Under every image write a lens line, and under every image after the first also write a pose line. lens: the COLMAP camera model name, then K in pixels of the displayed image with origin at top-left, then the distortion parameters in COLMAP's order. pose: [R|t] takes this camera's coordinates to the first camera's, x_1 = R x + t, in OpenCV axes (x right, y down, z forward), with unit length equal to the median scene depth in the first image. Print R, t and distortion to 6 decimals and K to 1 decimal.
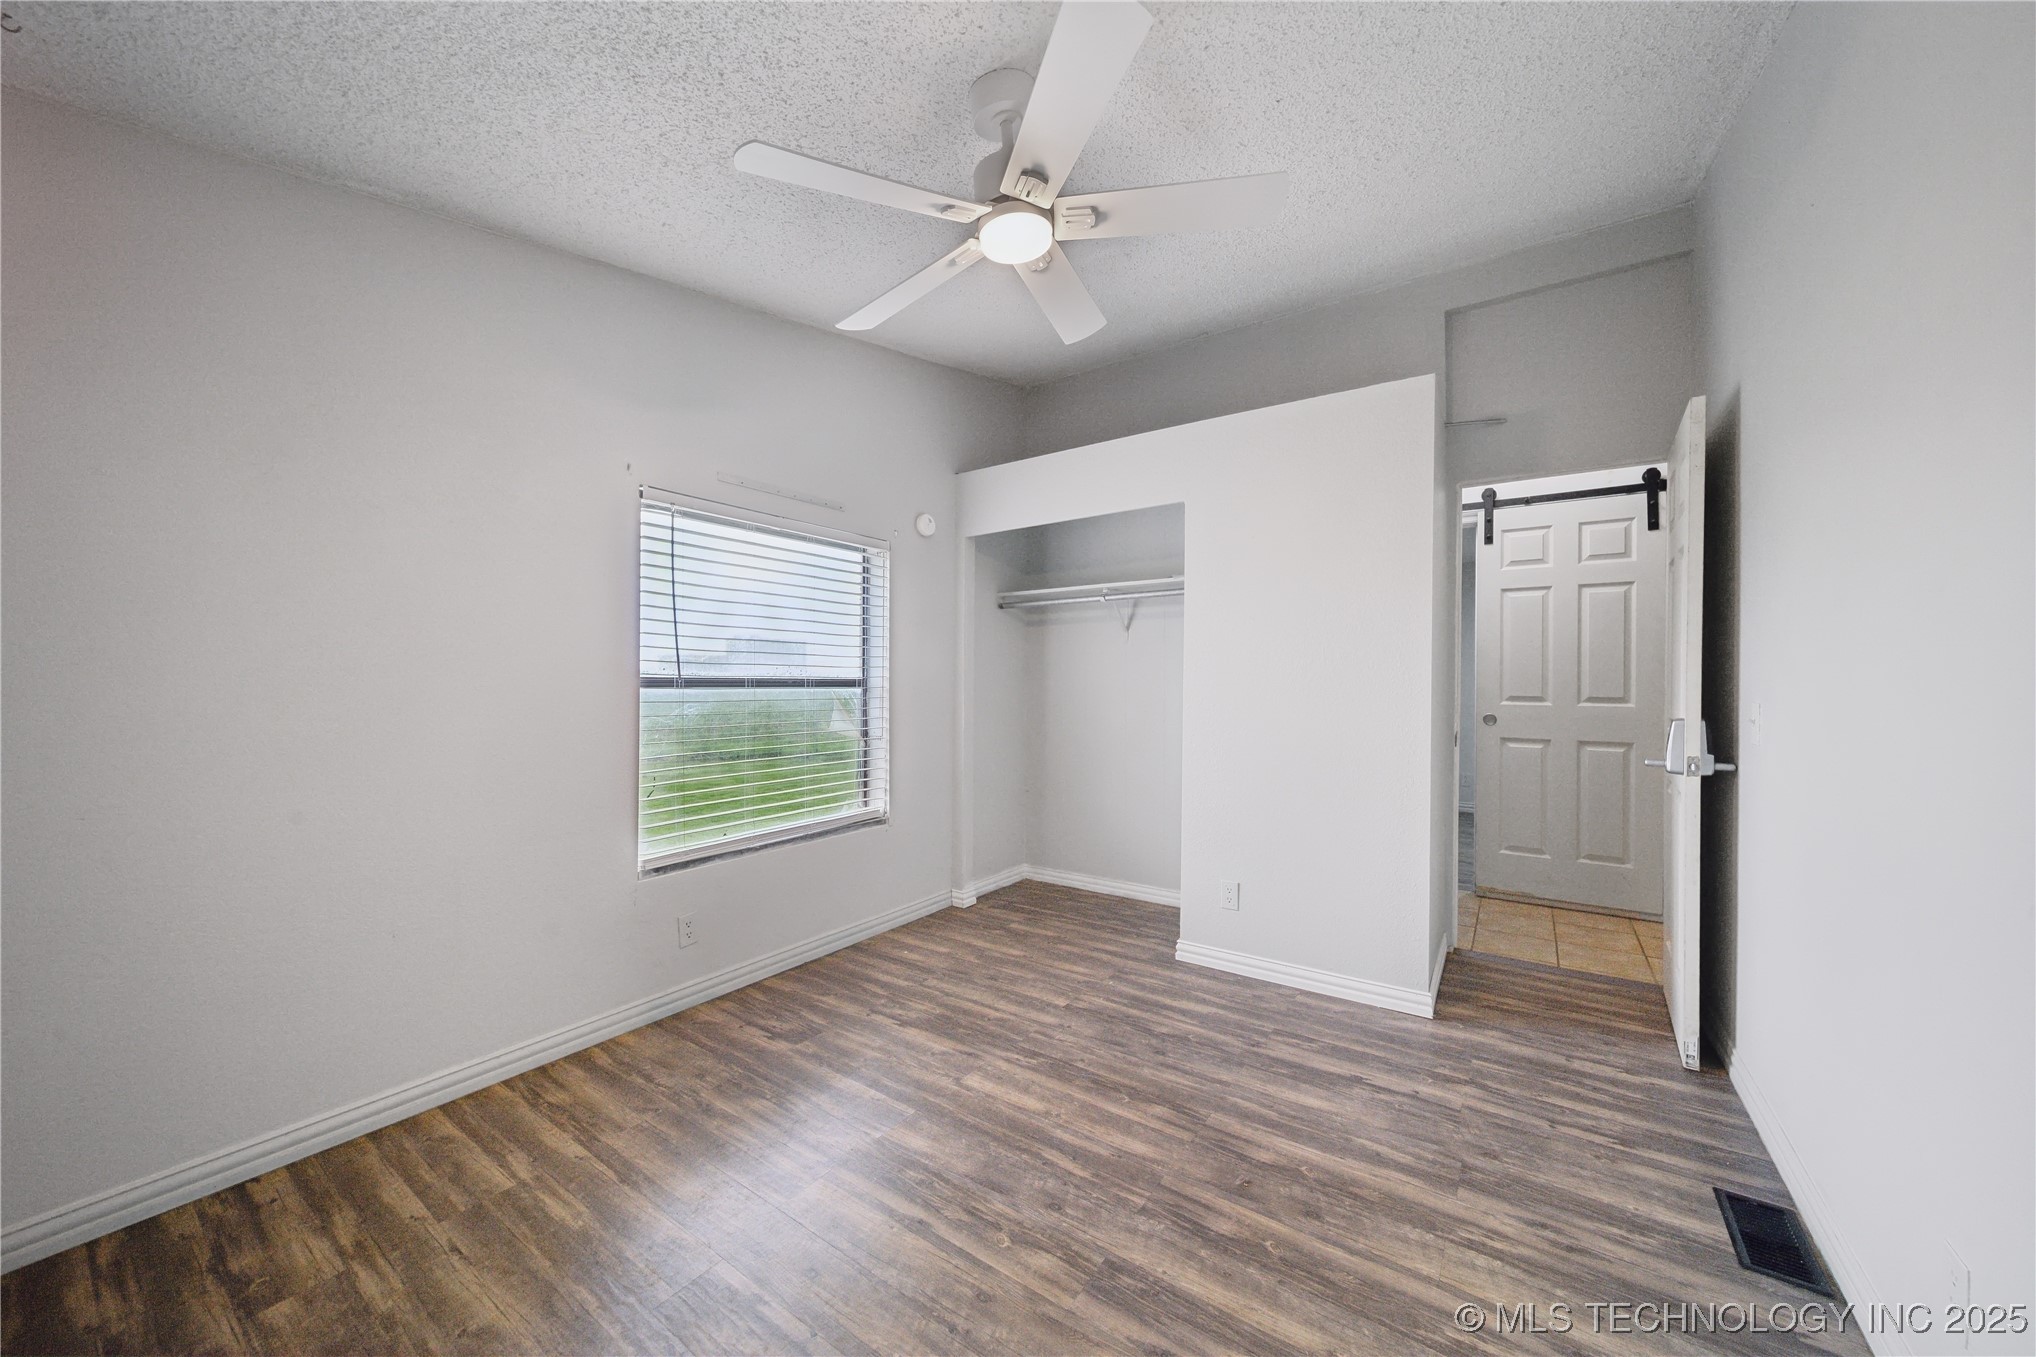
lens RADIAL K [[717.2, 0, 1019.8], [0, 717.2, 682.5], [0, 0, 1]] dist [-0.001597, -0.000685]
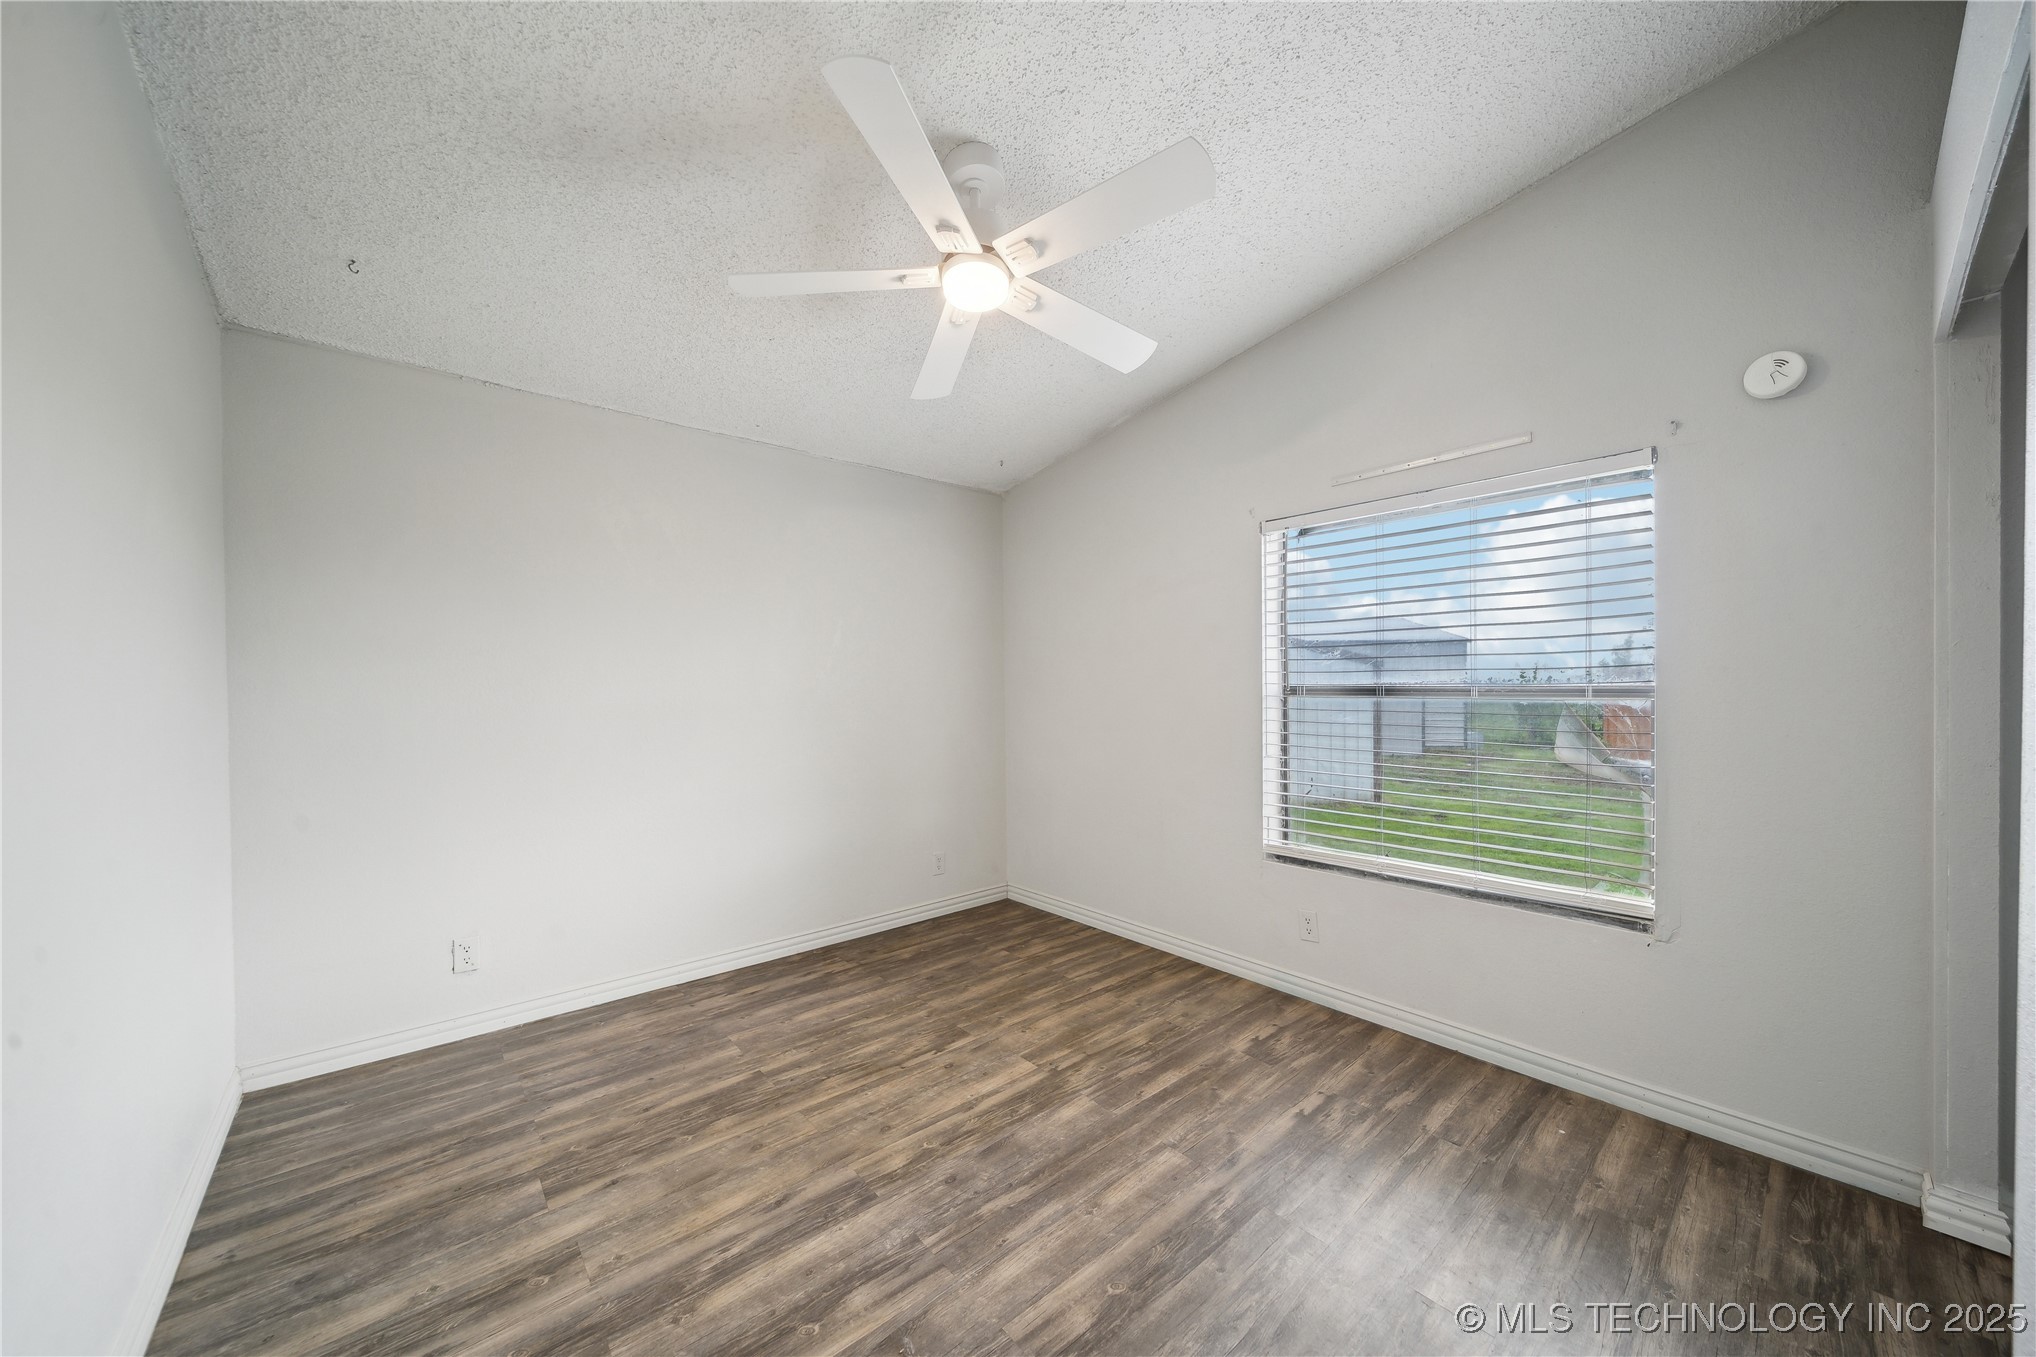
lens RADIAL K [[717.2, 0, 1019.9], [0, 717.2, 684.5], [0, 0, 1]] dist [-0.001597, -0.000685]
pose [[-0.245027, -0.005799, -0.969499, 0.983658], [0.001568, 0.999978, -0.006378, -0.006883], [0.969515, -0.003083, -0.245013, 1.253075]]
